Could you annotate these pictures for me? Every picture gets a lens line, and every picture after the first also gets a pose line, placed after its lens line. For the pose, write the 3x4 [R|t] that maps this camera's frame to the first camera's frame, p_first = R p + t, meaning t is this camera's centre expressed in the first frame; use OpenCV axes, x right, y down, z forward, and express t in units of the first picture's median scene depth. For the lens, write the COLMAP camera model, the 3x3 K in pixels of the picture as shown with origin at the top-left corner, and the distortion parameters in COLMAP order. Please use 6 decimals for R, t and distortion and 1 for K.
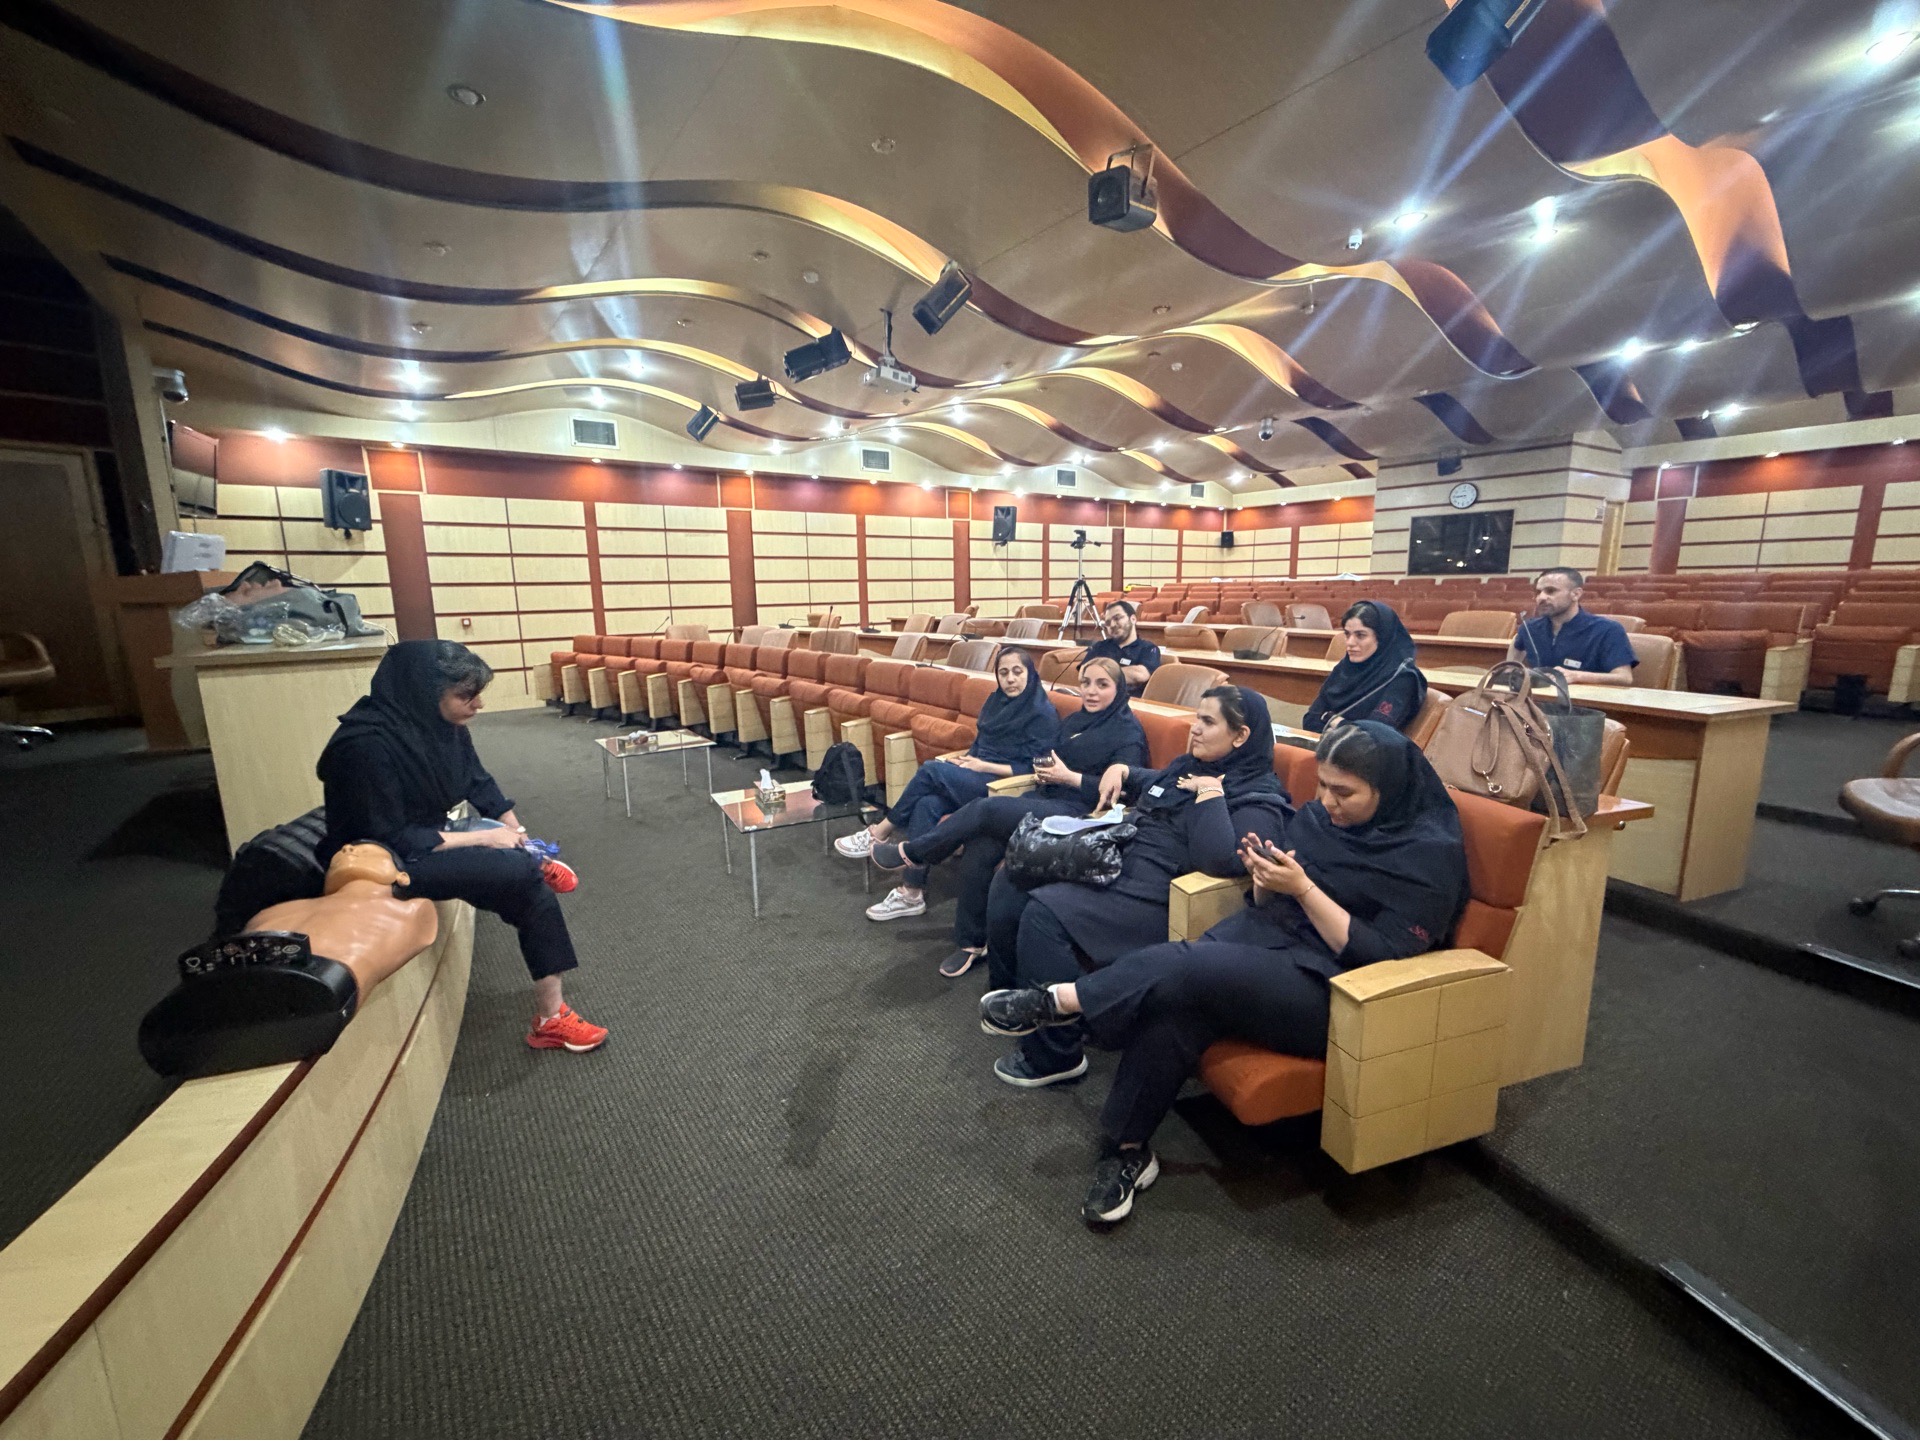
lens RADIAL K [[751.6, 0, 960.0], [0, 751.6, 720.5], [0, 0, 1]] dist [-0.000708, 0.000234]
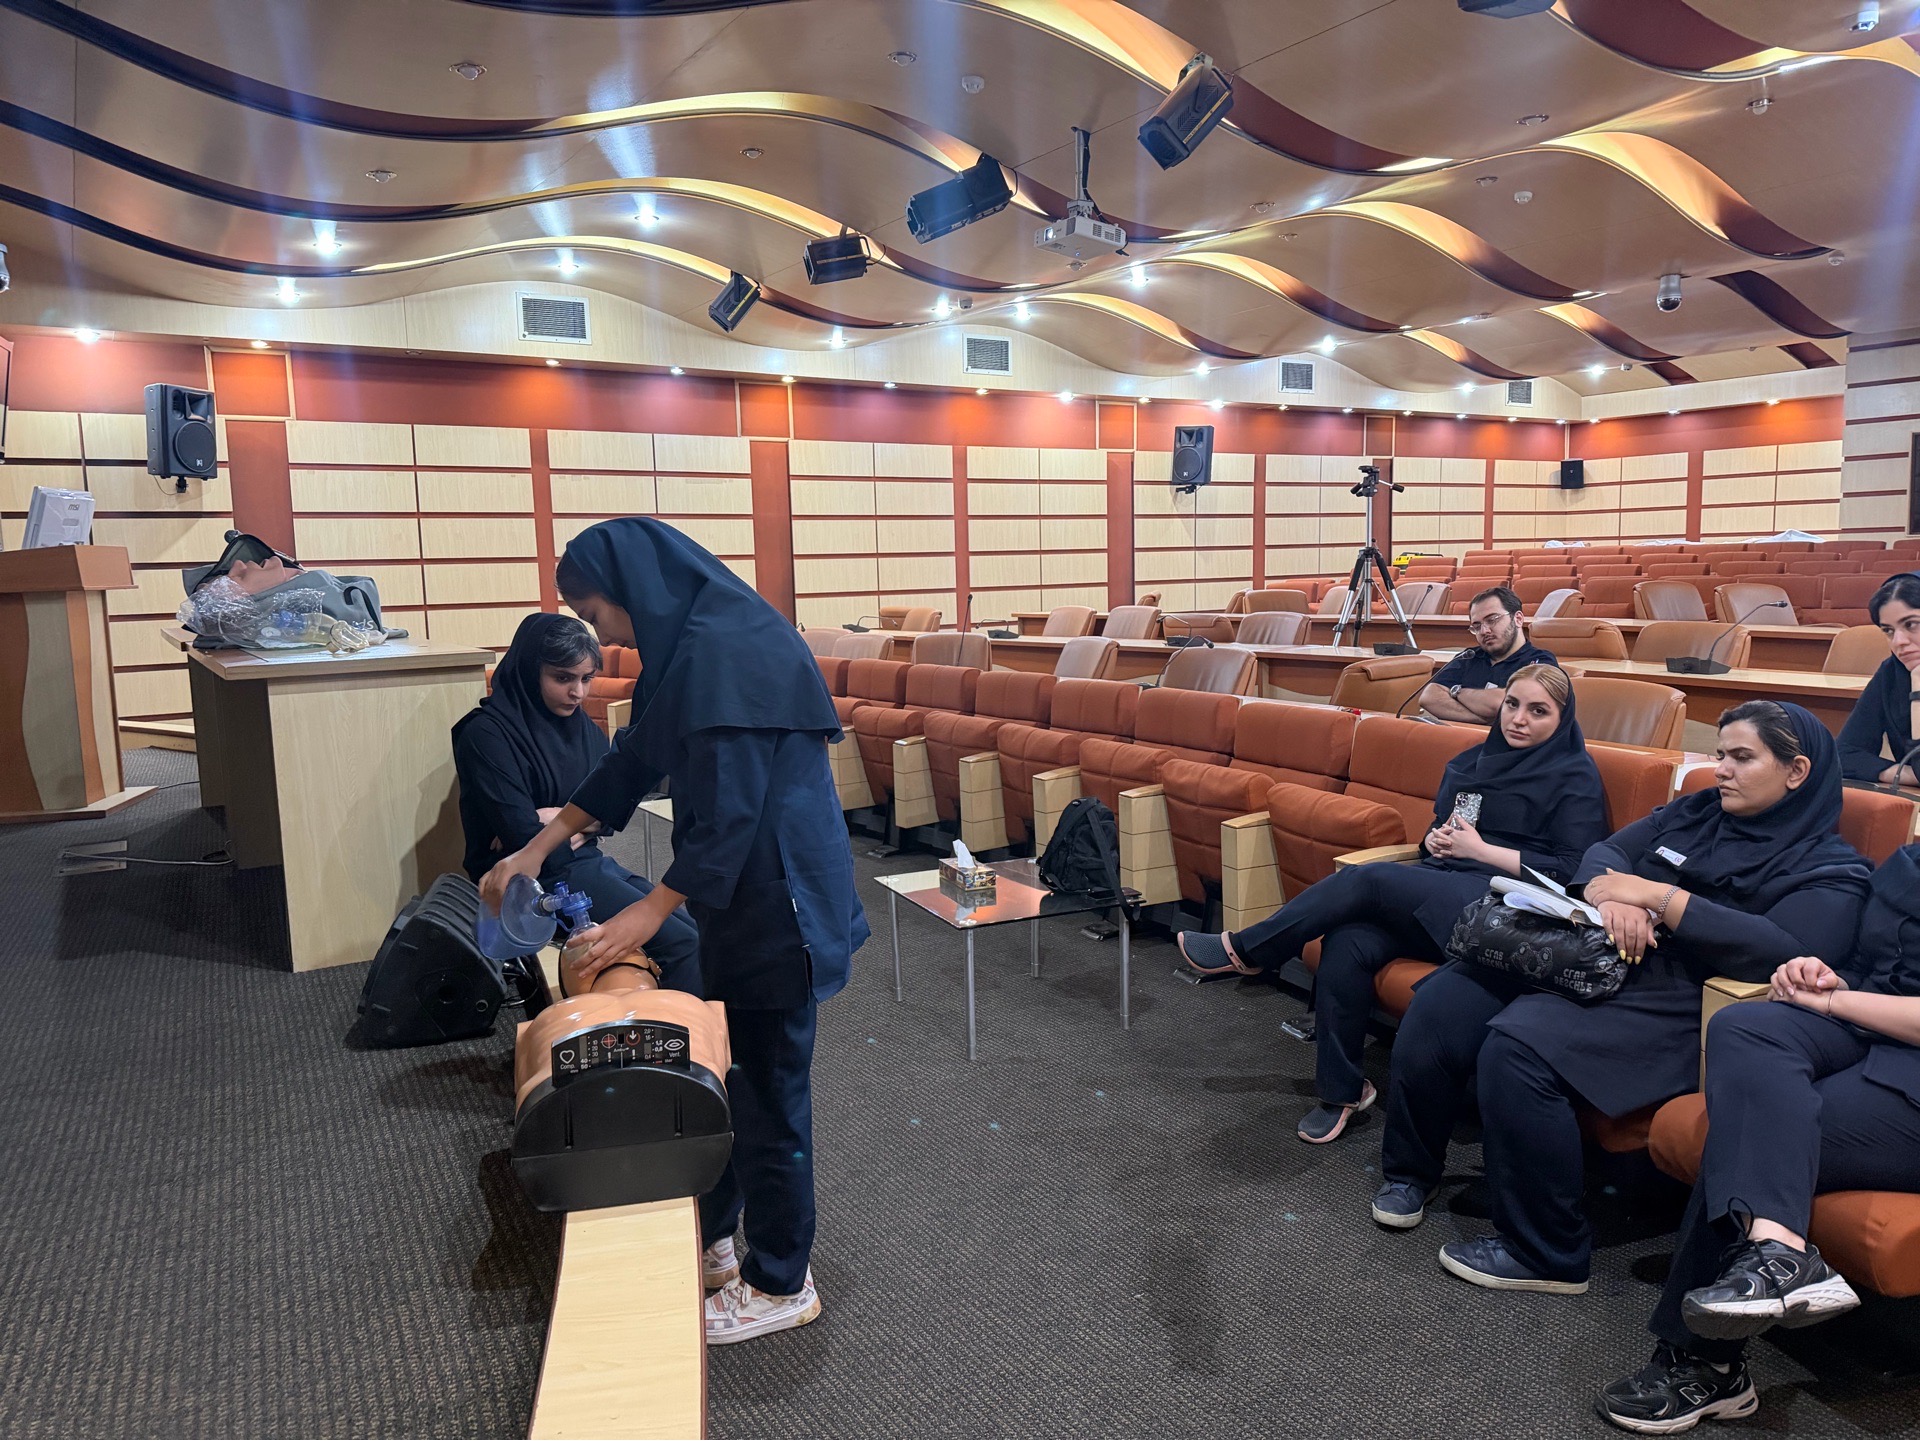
lens RADIAL K [[1327.2, 0, 960.0], [0, 1327.2, 720.5], [0, 0, 1]] dist [0.085624, -0.113282]
pose [[0.998437, -0.001884, -0.055861, -0.082834], [-0.001398, 0.998277, -0.058665, 0.012252], [0.055876, 0.058652, 0.996714, -0.065227]]
